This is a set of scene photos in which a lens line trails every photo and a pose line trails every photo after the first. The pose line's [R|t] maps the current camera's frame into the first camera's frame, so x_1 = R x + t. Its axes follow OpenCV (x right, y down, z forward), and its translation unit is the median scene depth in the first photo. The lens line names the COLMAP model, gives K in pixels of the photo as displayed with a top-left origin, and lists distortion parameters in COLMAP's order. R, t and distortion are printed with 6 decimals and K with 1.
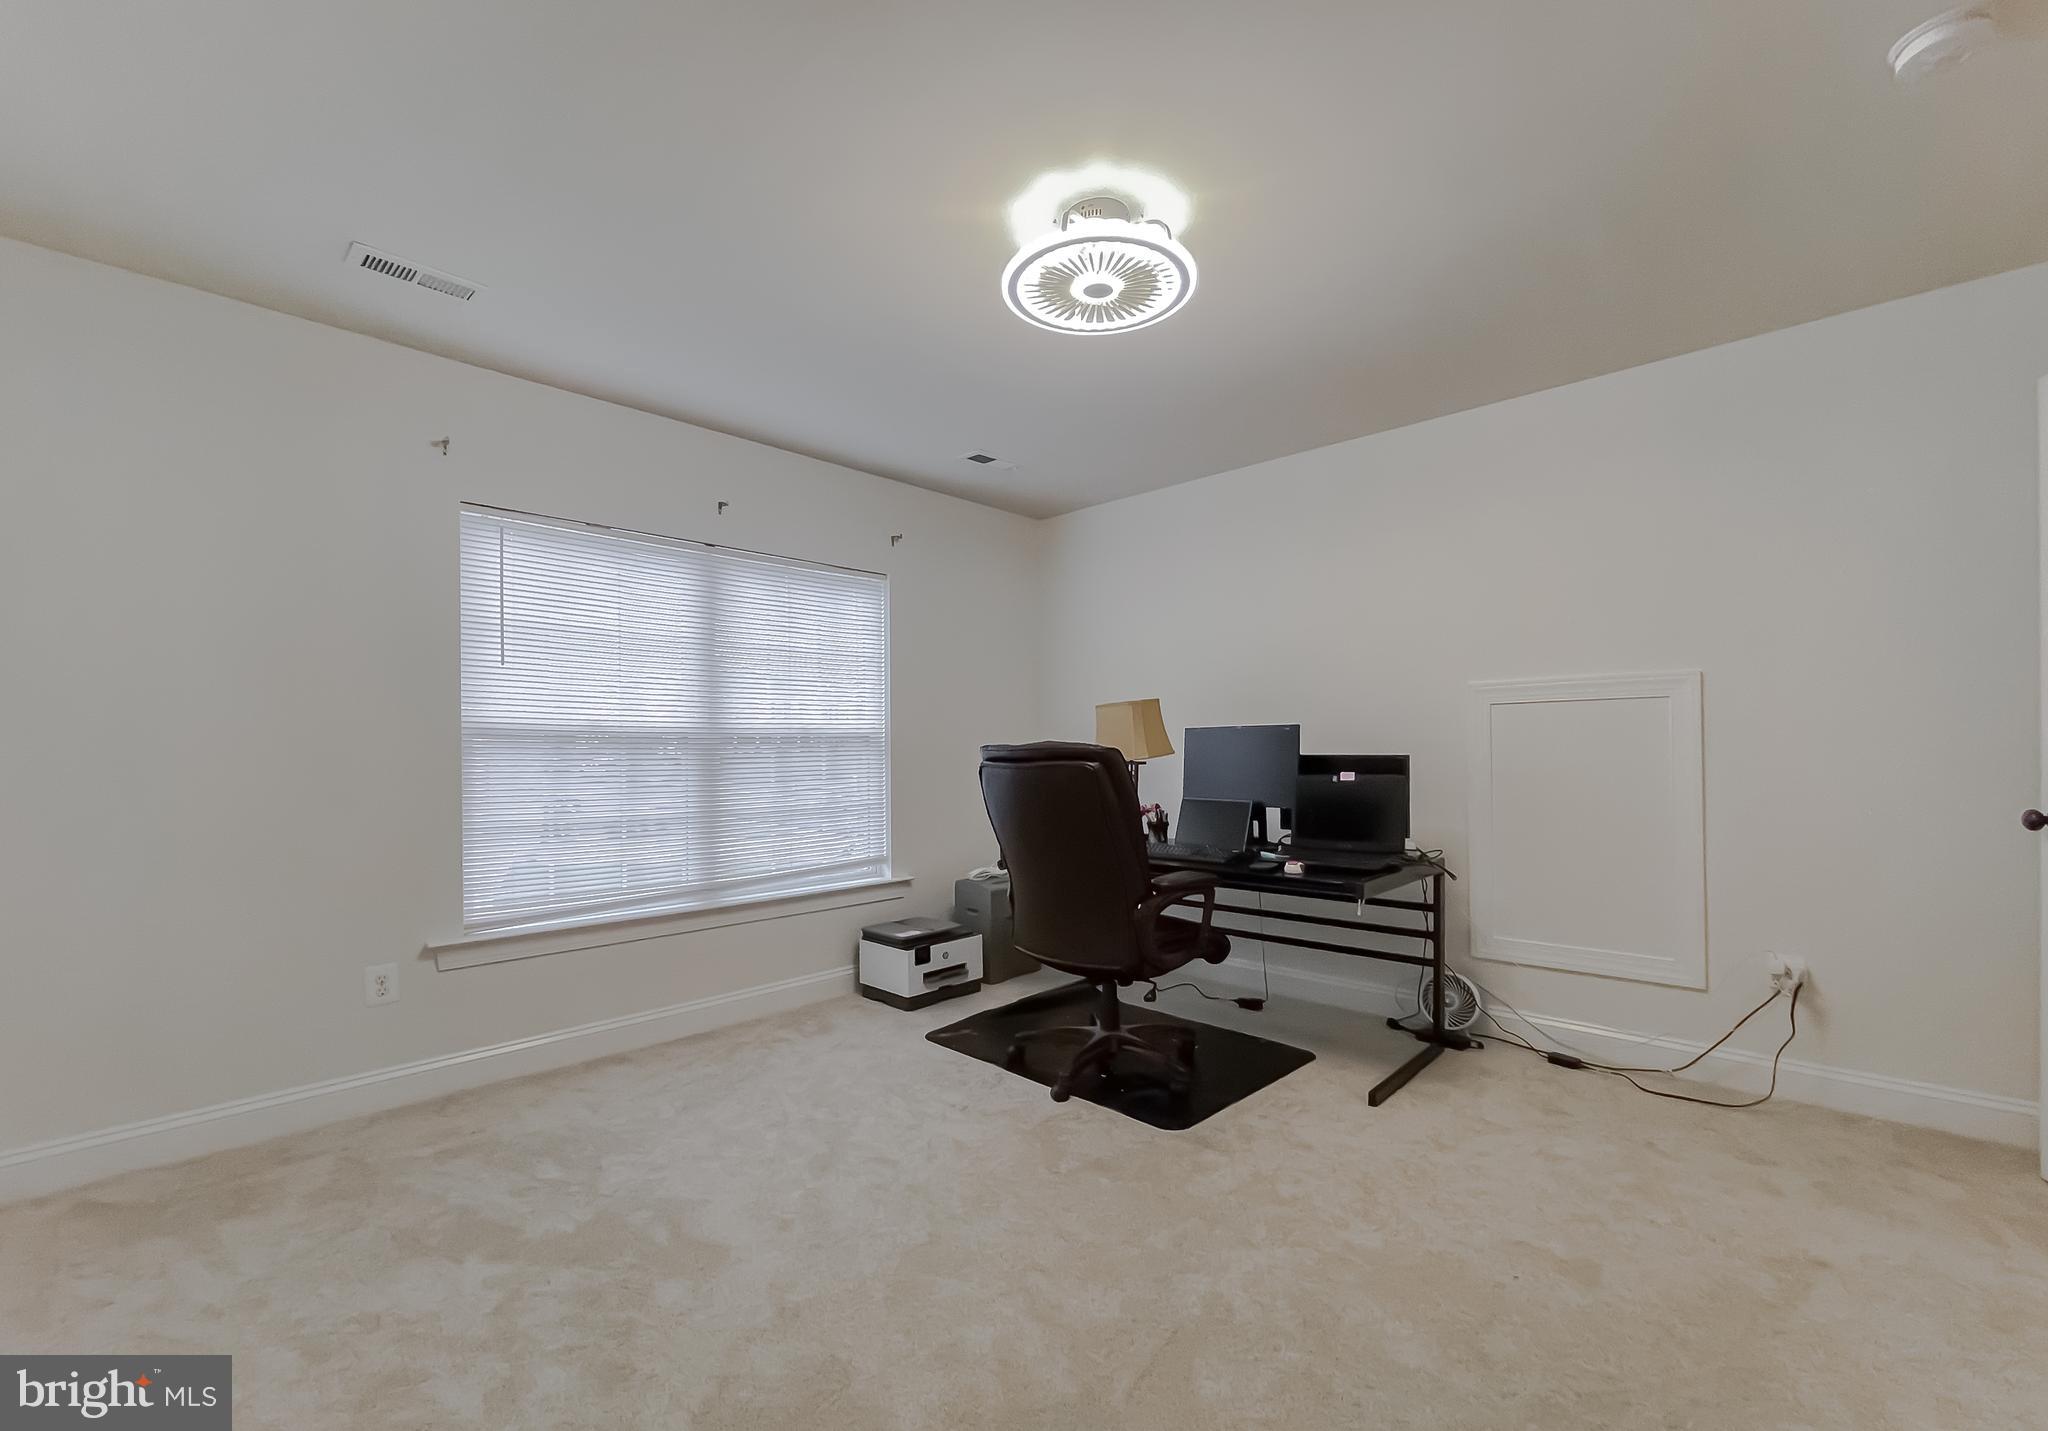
lens RADIAL K [[872.6, 0, 1032.9], [0, 872.6, 764.1], [0, 0, 1]] dist [0.001198, 0.000152]
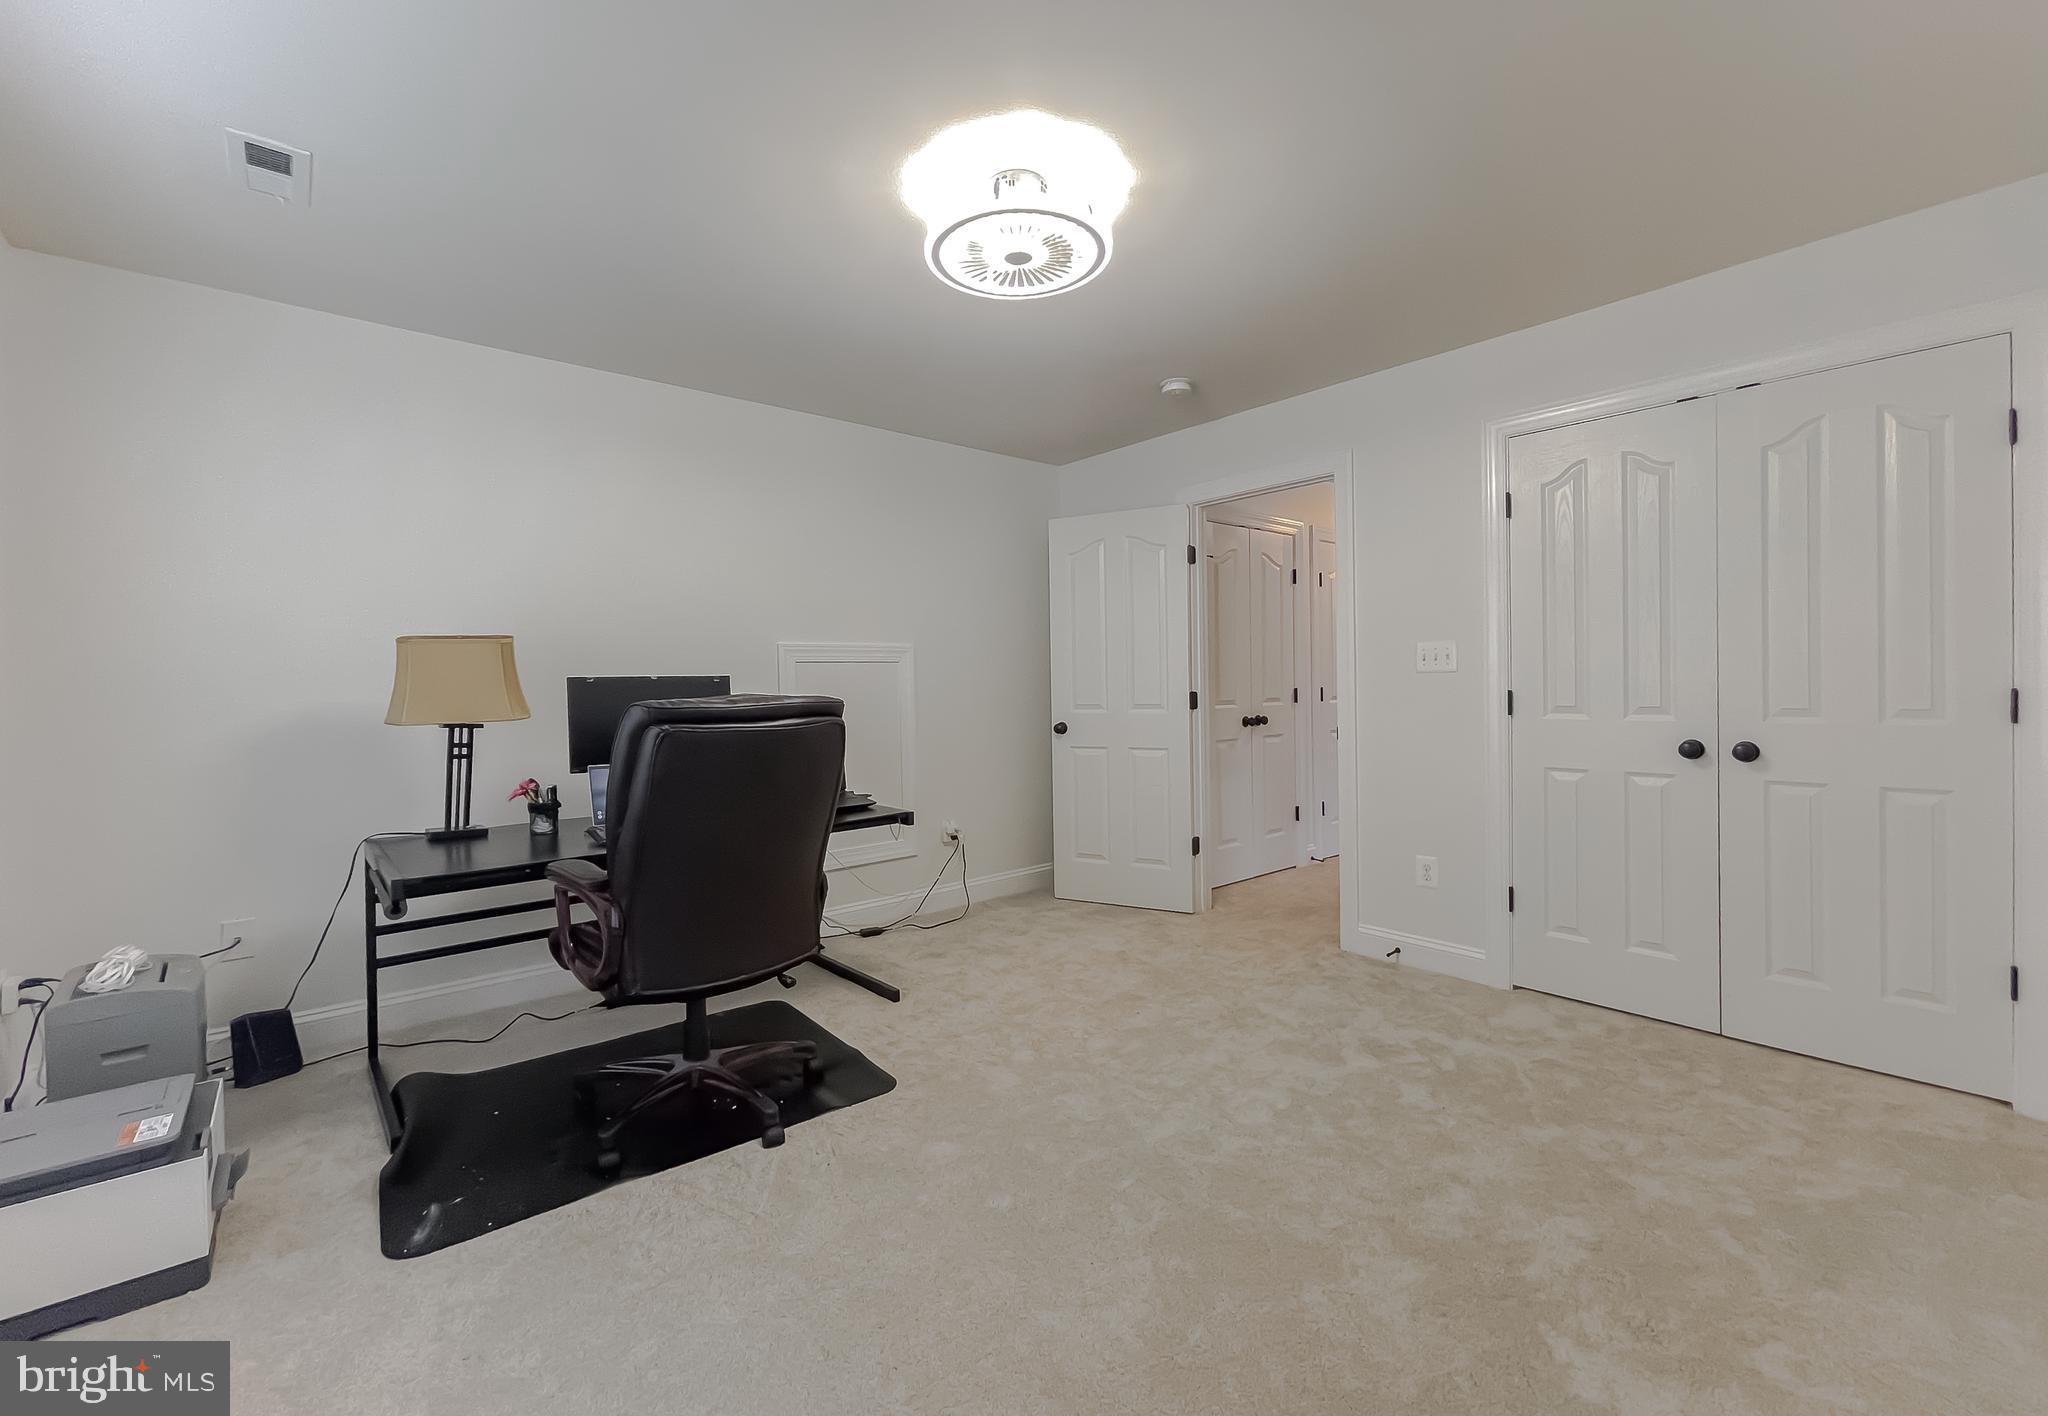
lens RADIAL K [[839.5, 0, 1022.5], [0, 839.5, 699.8], [0, 0, 1]] dist [0.000683, 0.000022]
pose [[0.068637, 0.010223, 0.997589, -1.406697], [0.020442, 0.999723, -0.011651, 0.015646], [-0.997432, 0.021193, 0.068409, 1.466293]]
